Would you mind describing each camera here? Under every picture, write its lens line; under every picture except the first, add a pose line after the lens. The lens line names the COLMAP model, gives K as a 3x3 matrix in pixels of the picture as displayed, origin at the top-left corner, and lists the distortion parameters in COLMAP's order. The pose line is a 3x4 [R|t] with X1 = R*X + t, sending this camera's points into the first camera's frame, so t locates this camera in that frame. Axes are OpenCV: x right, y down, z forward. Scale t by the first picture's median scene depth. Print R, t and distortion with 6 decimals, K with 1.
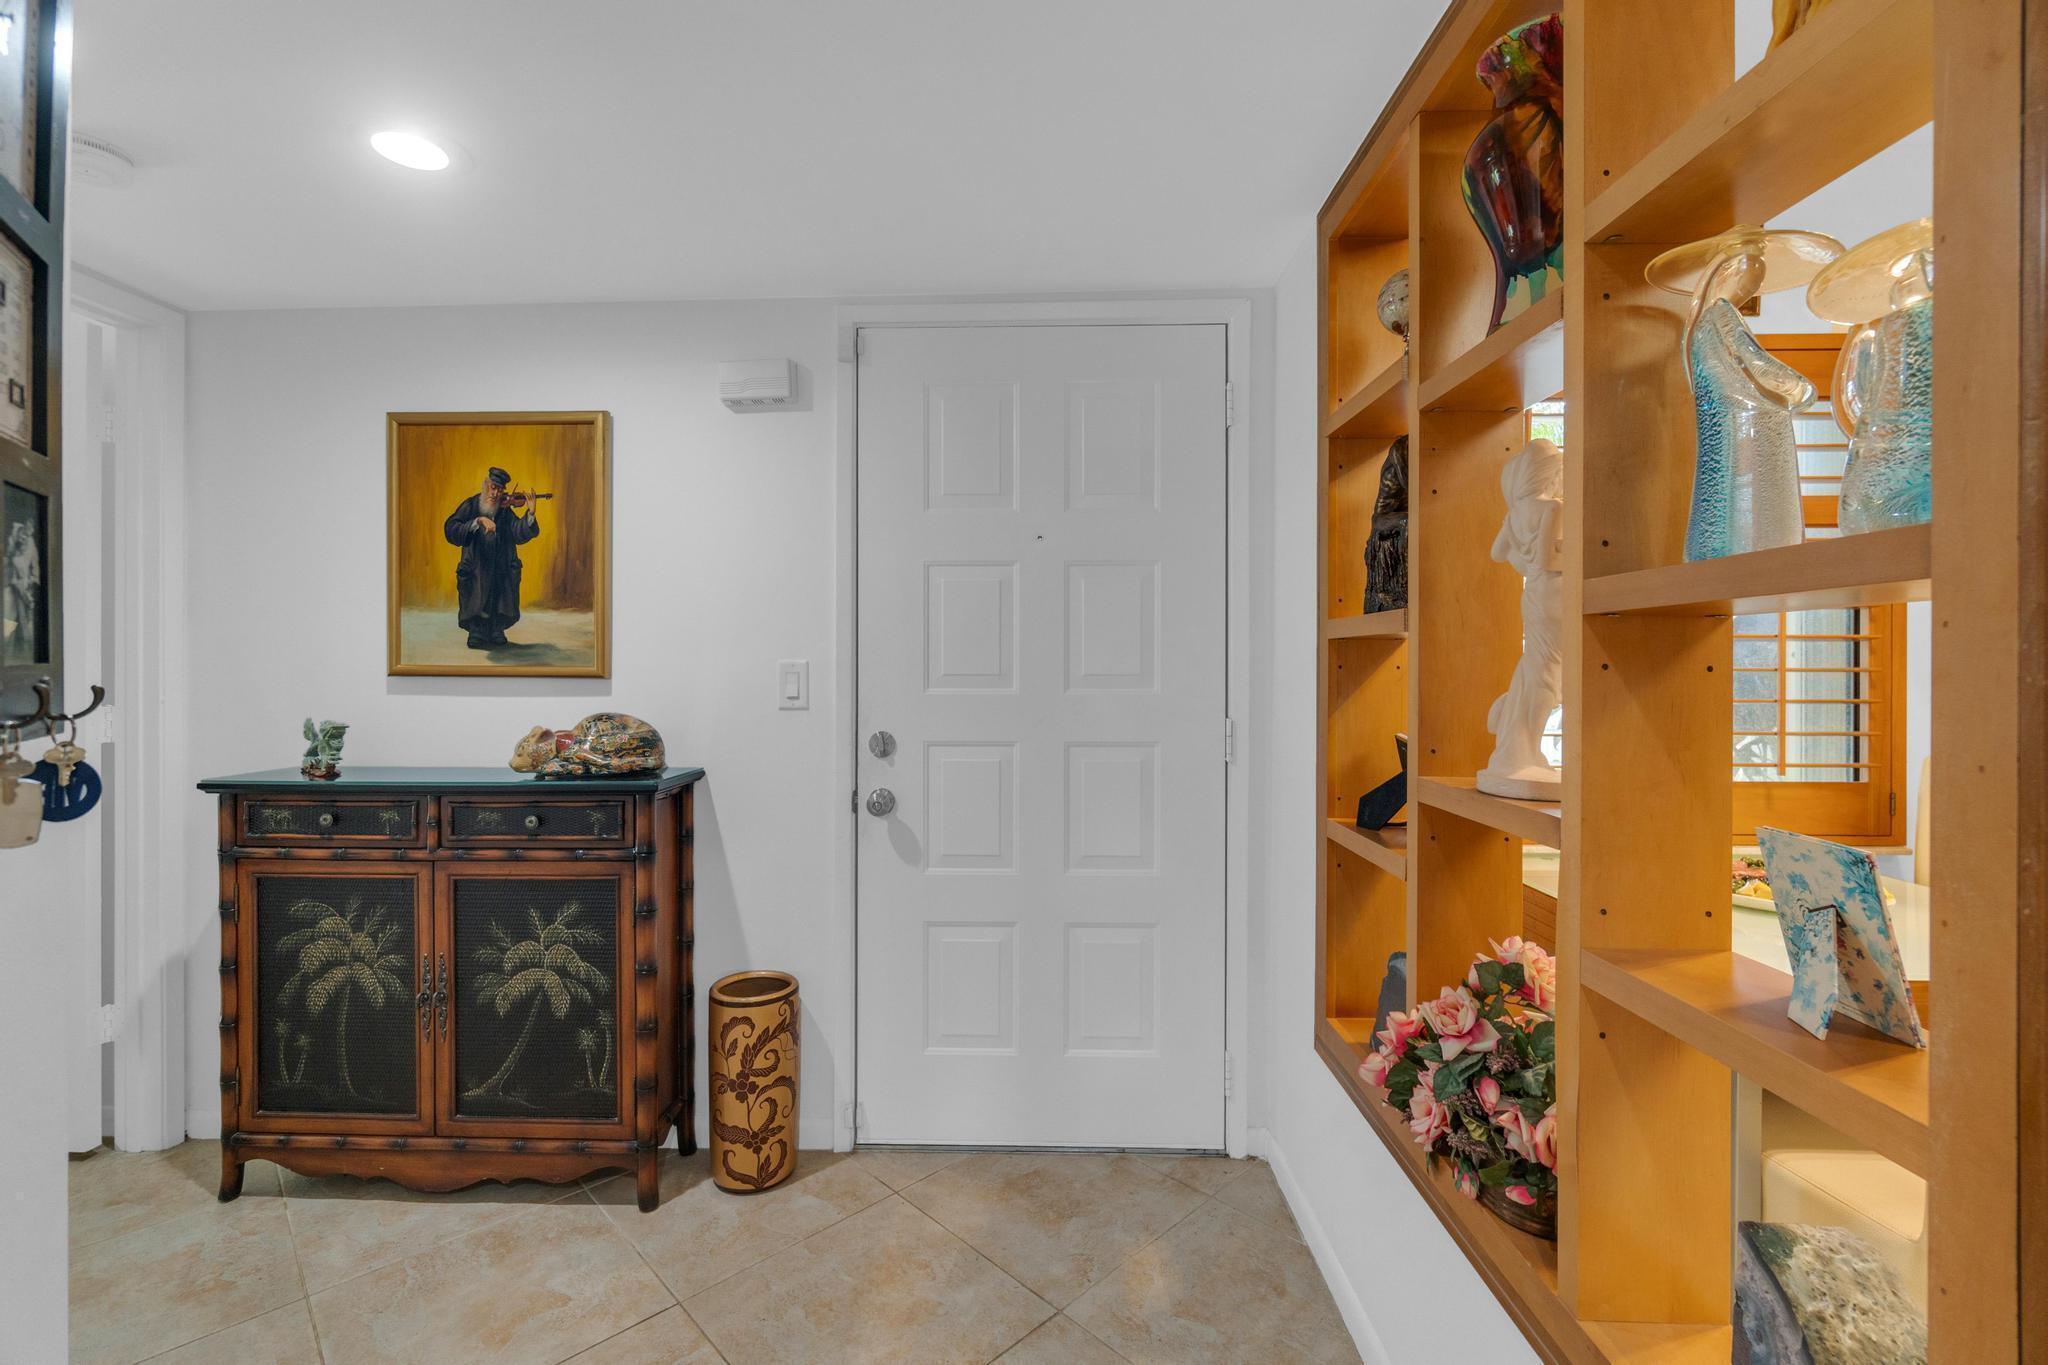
lens RADIAL K [[893.5, 0, 1009.2], [0, 893.5, 664.5], [0, 0, 1]] dist [-0.009343, 0.001542]
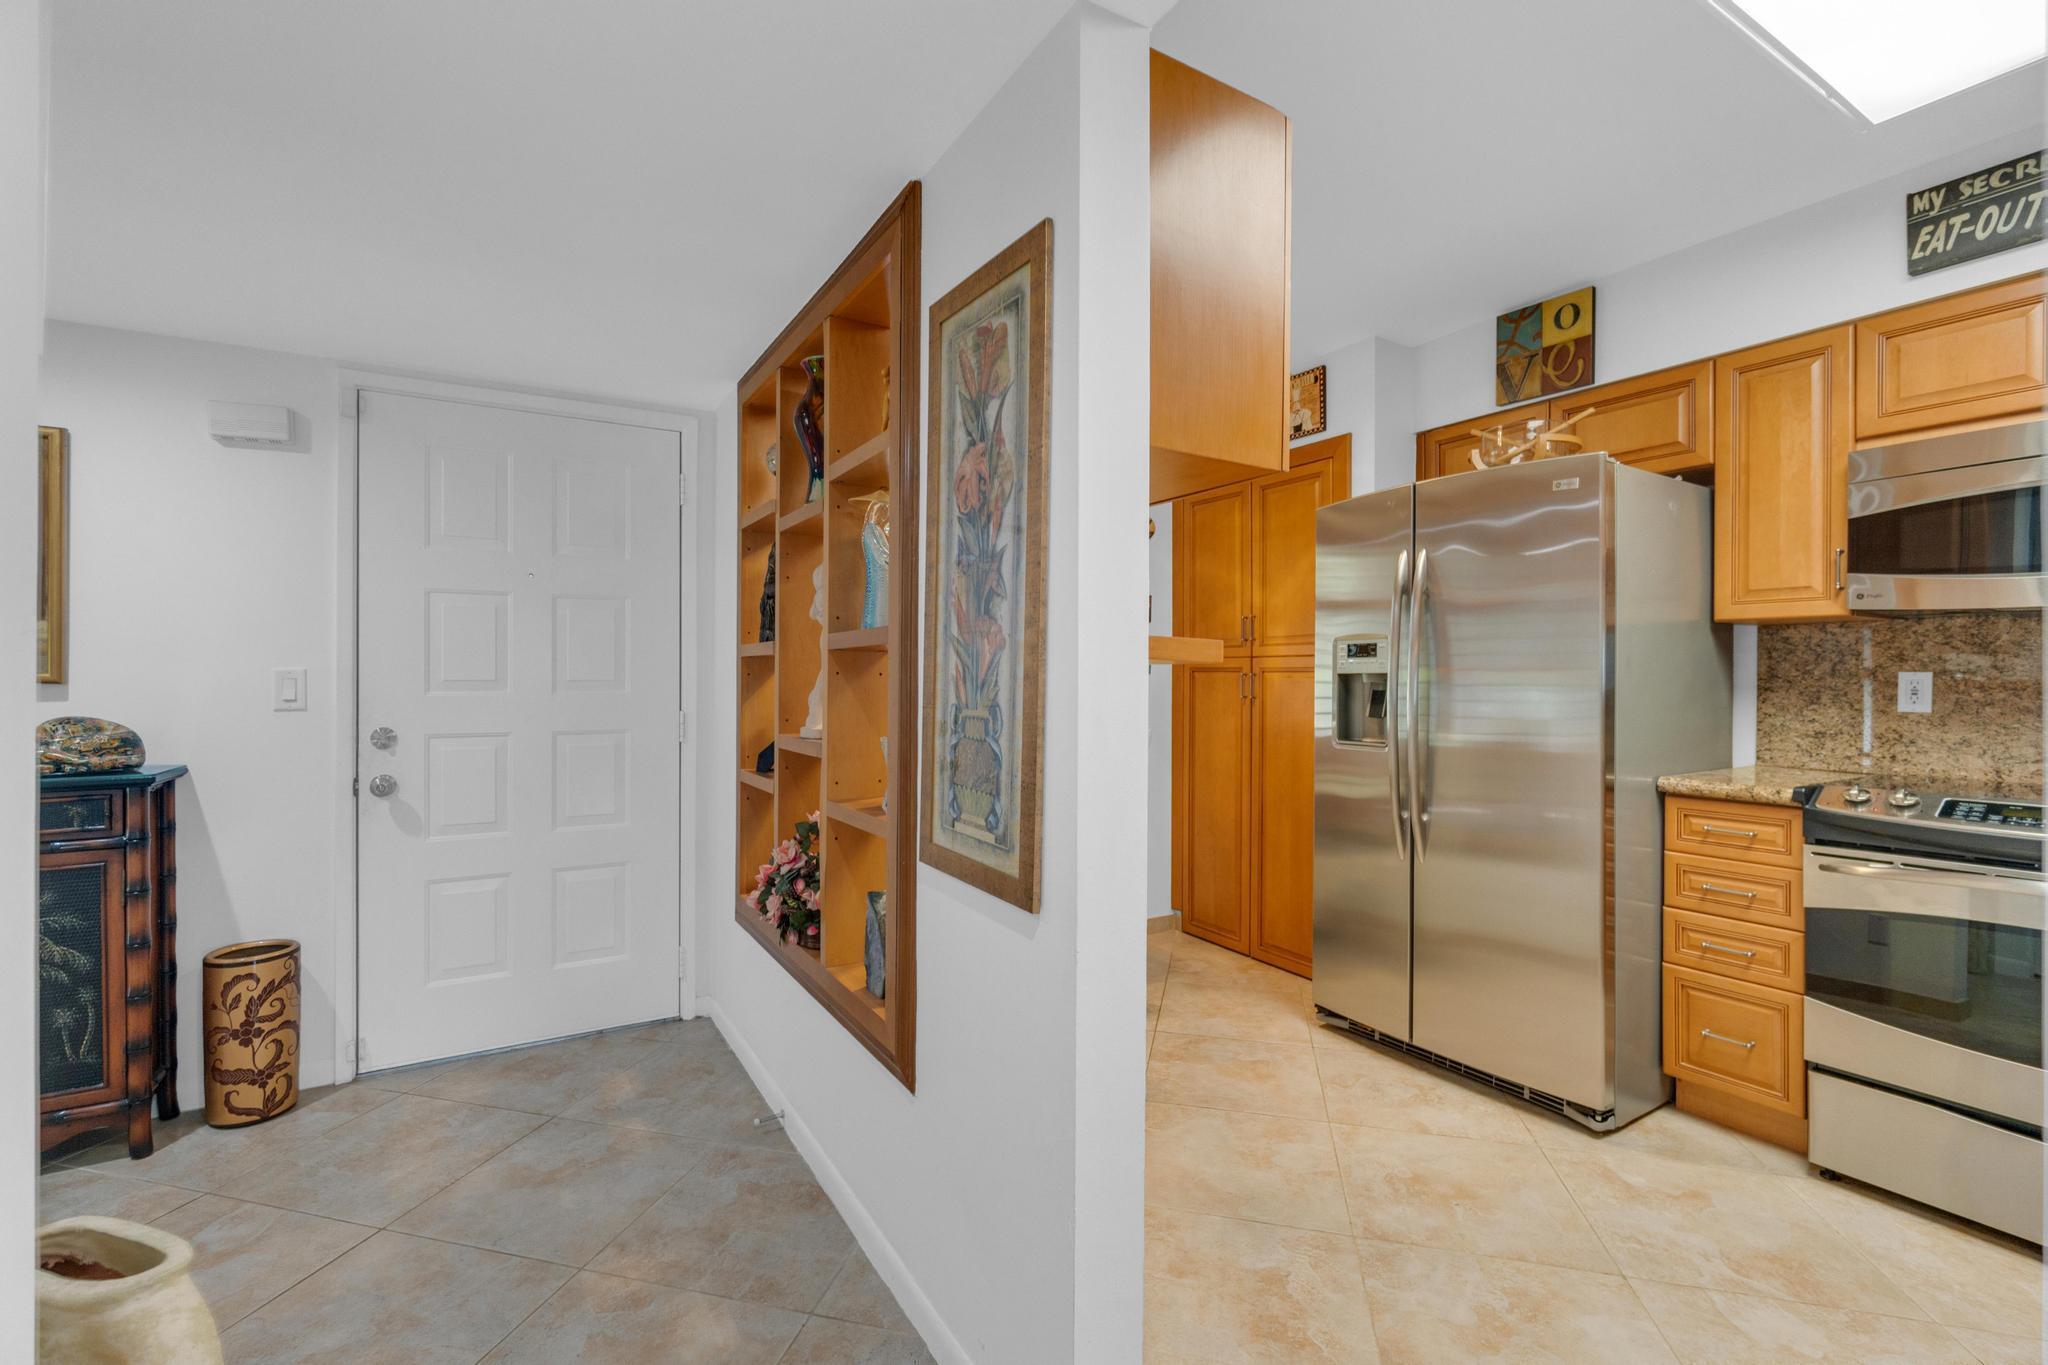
lens RADIAL K [[893.5, 0, 1012.0], [0, 893.5, 678.2], [0, 0, 1]] dist [-0.009343, 0.001542]
pose [[0.847578, -0.000096, 0.530671, -0.065487], [-0.002011, 0.999992, 0.003393, 0.002889], [-0.530667, -0.003942, 0.847571, -0.506948]]
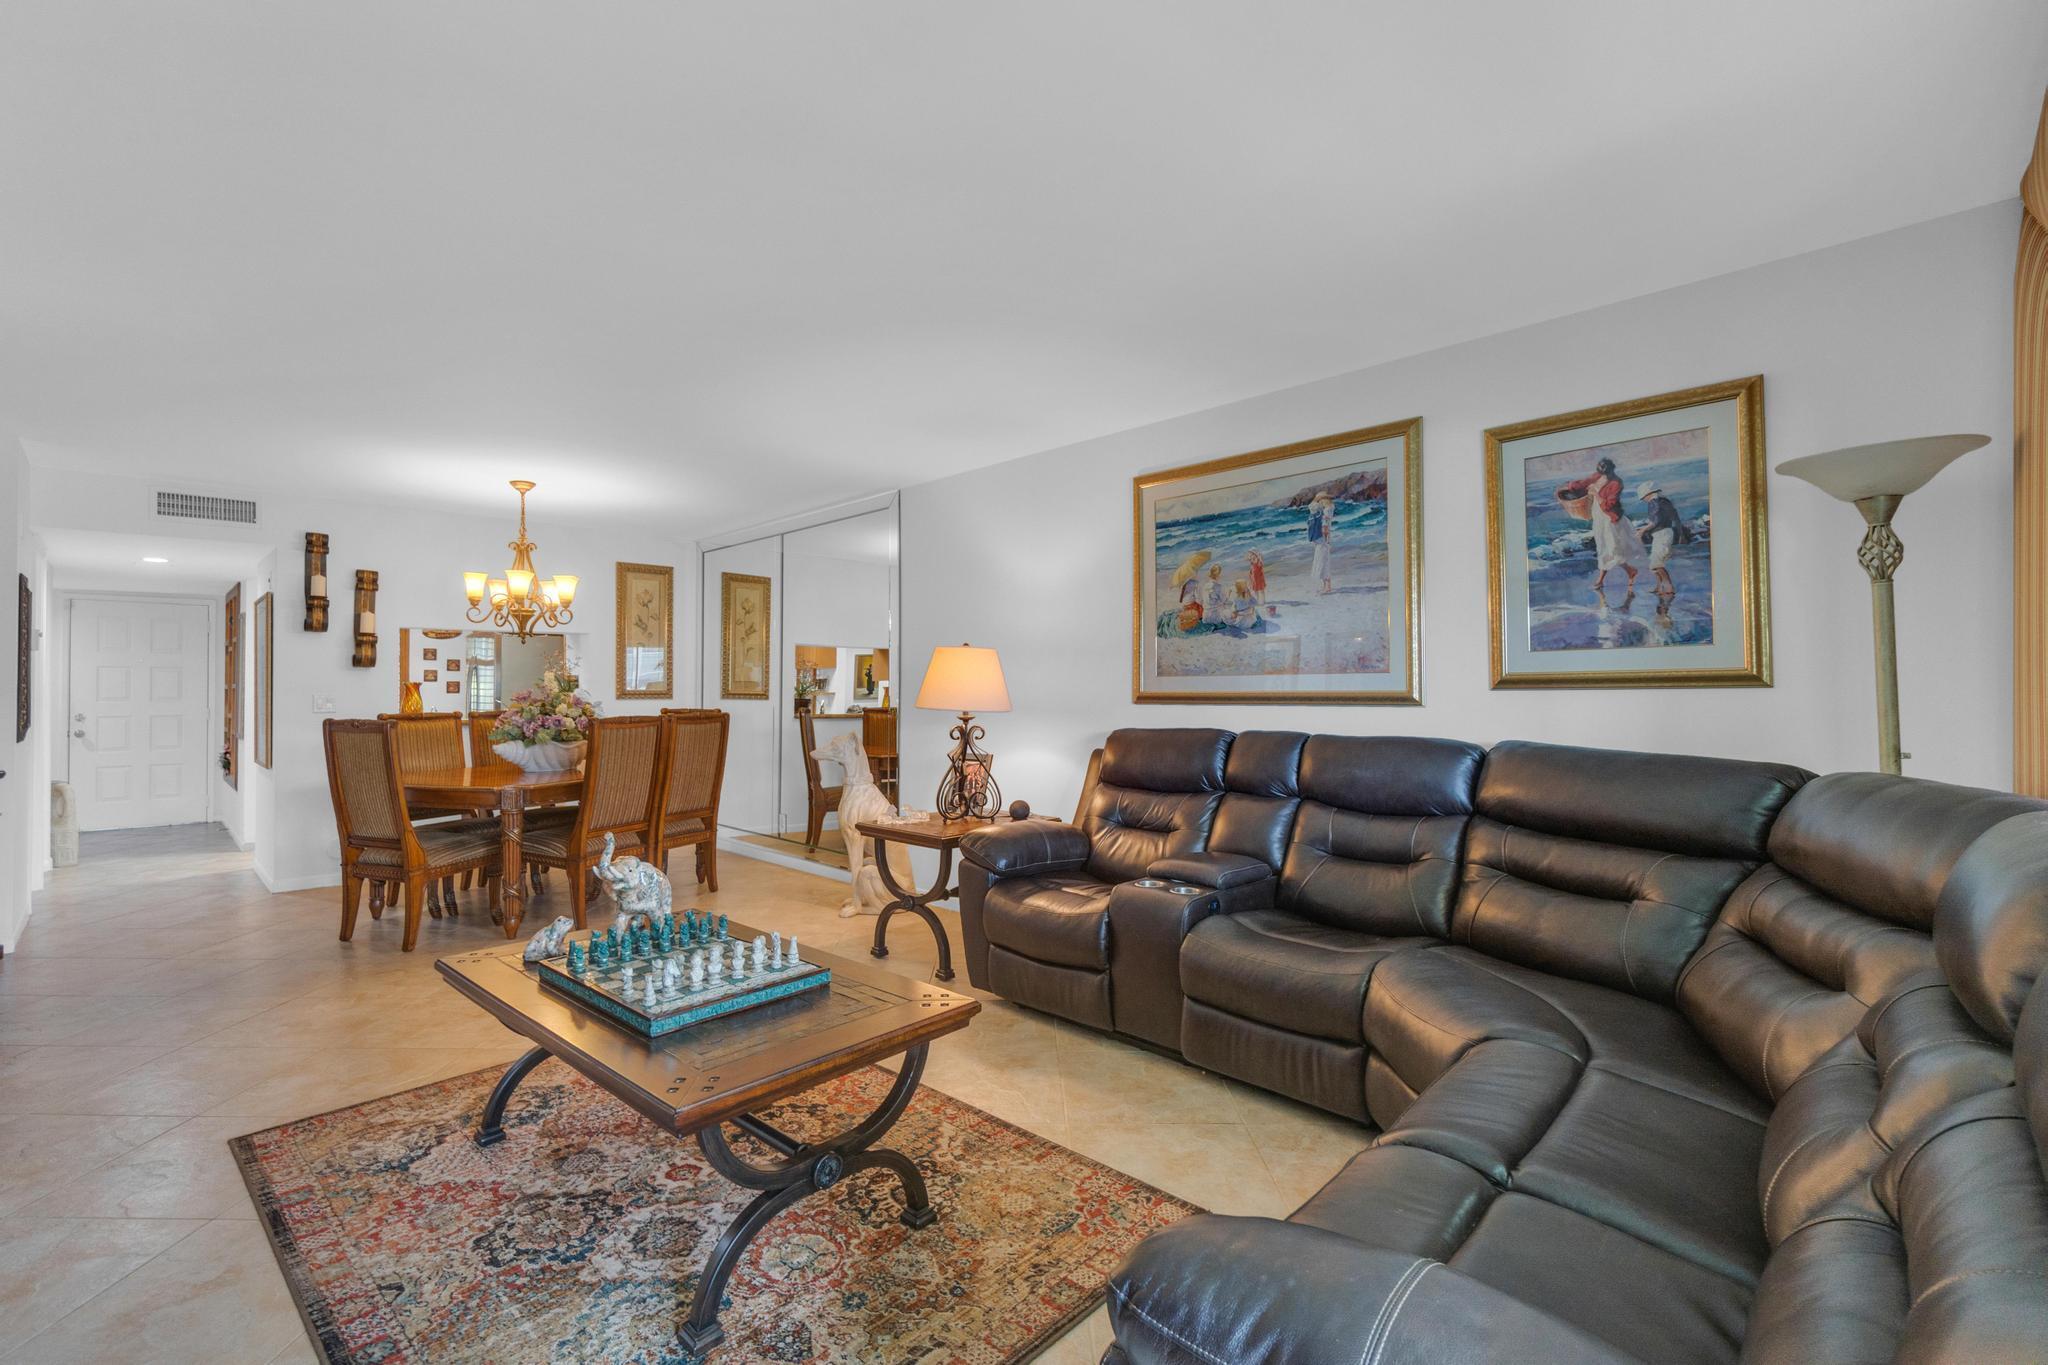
lens RADIAL K [[893.5, 0, 1006.6], [0, 893.5, 679.0], [0, 0, 1]] dist [-0.009343, 0.001542]
pose [[0.693690, 0.005844, 0.720250, -0.134109], [-0.000023, 0.999967, -0.008092, -0.037778], [-0.720274, 0.005597, 0.693668, -4.417131]]
